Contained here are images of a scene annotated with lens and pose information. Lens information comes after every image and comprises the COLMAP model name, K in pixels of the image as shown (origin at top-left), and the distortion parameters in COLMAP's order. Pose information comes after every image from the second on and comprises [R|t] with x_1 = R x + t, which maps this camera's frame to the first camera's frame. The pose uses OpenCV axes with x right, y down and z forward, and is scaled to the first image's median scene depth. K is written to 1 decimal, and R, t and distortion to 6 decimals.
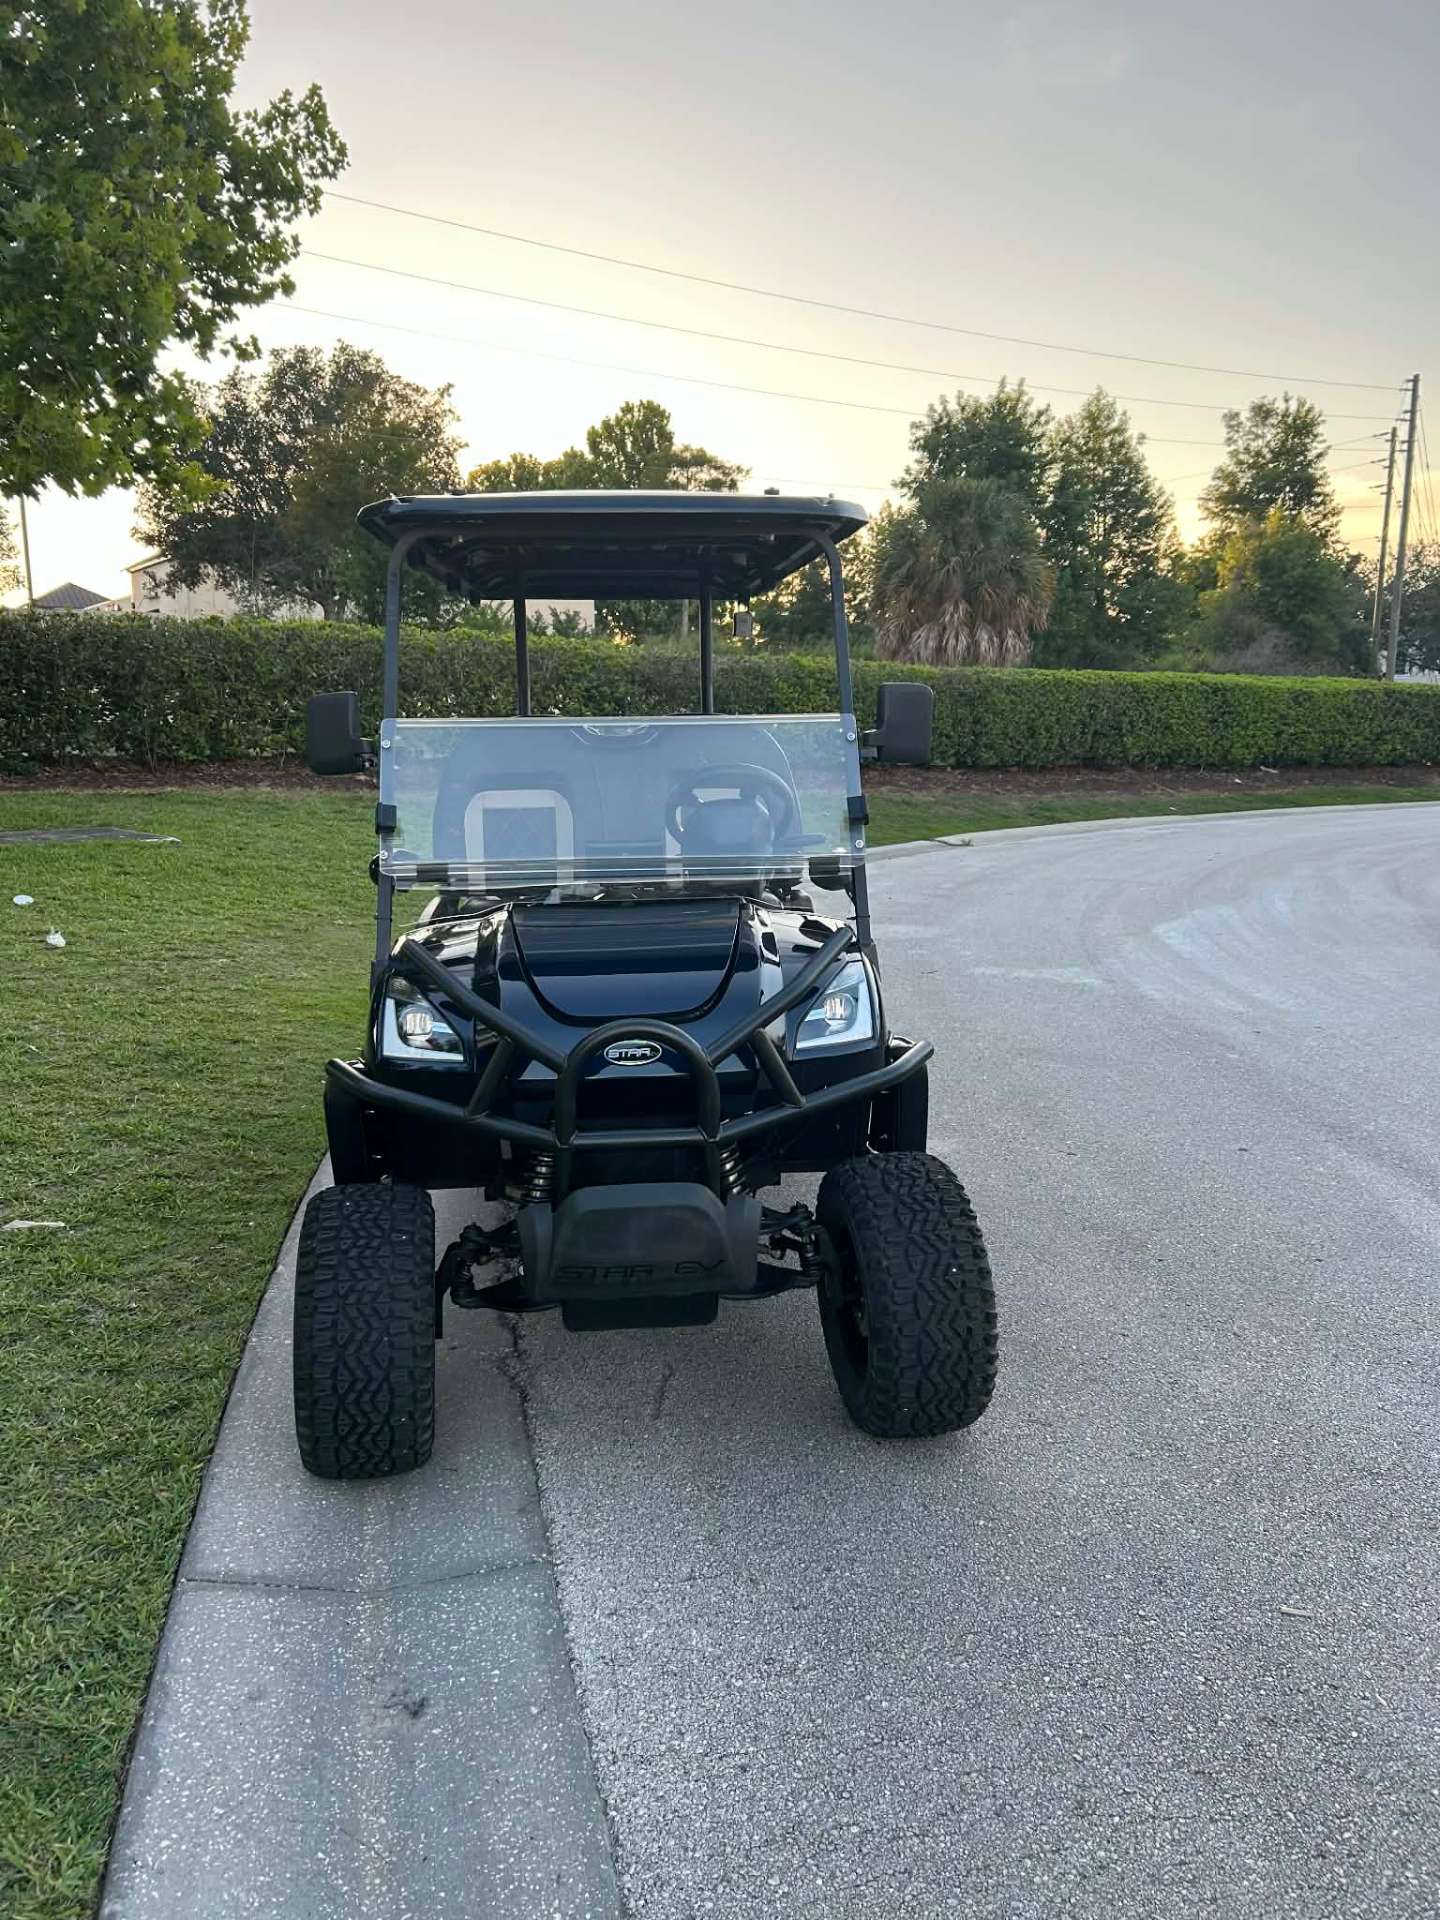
lens RADIAL K [[1422.6, 0, 716.5], [0, 1422.6, 934.3], [0, 0, 1]] dist [0.010816, -0.002550]
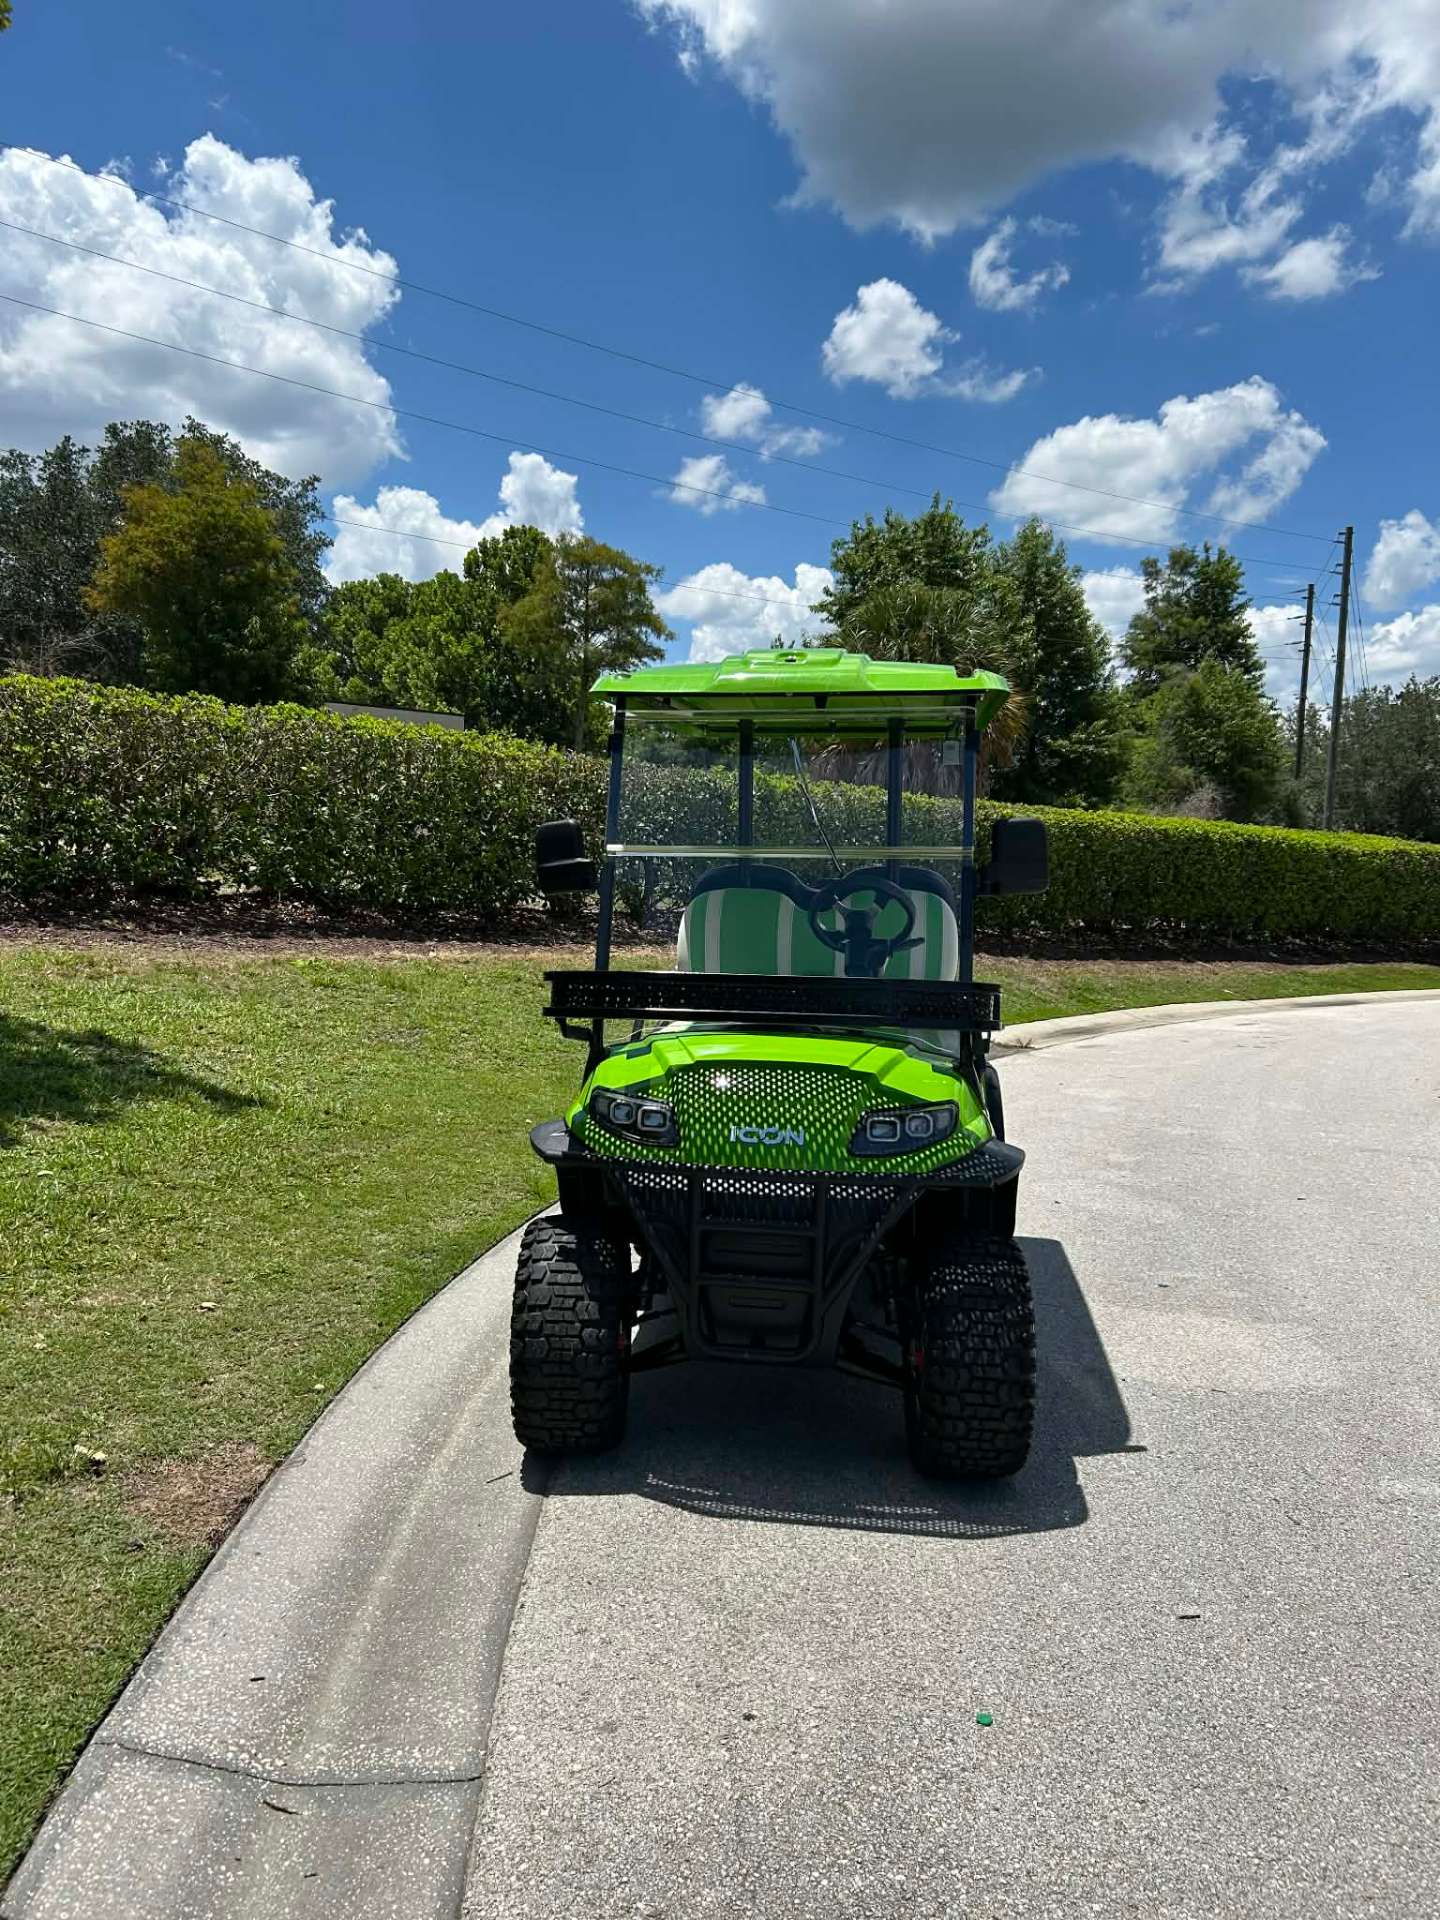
lens RADIAL K [[1410.2, 0, 715.6], [0, 1410.2, 924.0], [0, 0, 1]] dist [0.100525, -0.191109]
pose [[0.994473, 0.033793, 0.099411, -0.015852], [-0.023298, 0.994210, -0.104896, -0.016537], [-0.102380, 0.102000, 0.989502, 0.115607]]
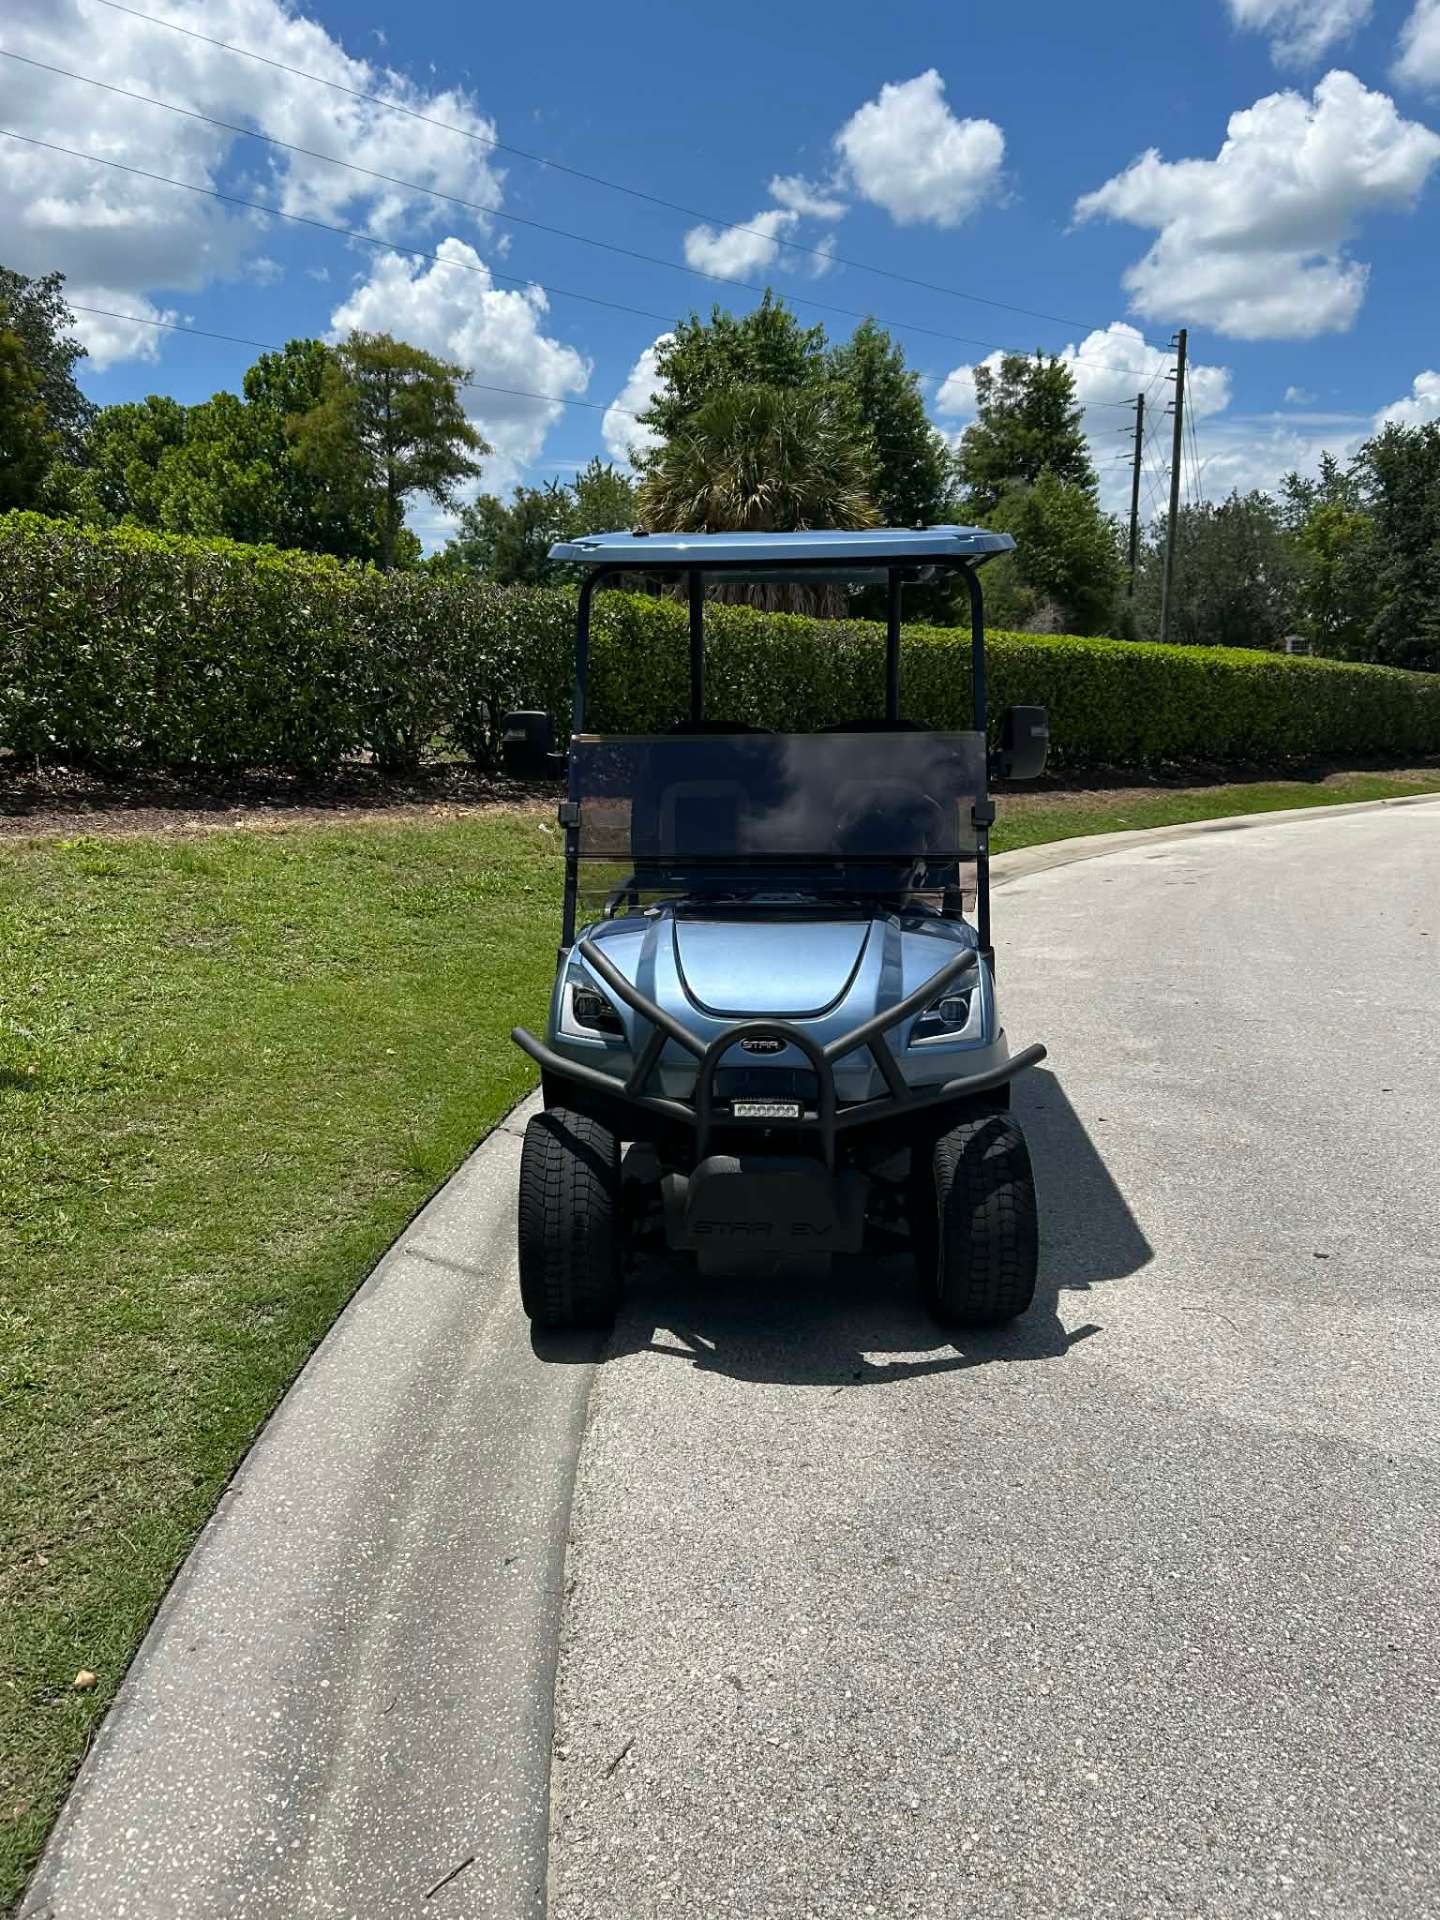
lens RADIAL K [[1422.6, 0, 716.5], [0, 1422.6, 934.3], [0, 0, 1]] dist [0.010816, -0.002550]
pose [[0.974962, -0.033121, 0.219891, -0.019061], [0.030964, 0.999433, 0.013250, -0.020779], [-0.220205, -0.006109, 0.975434, 0.151431]]
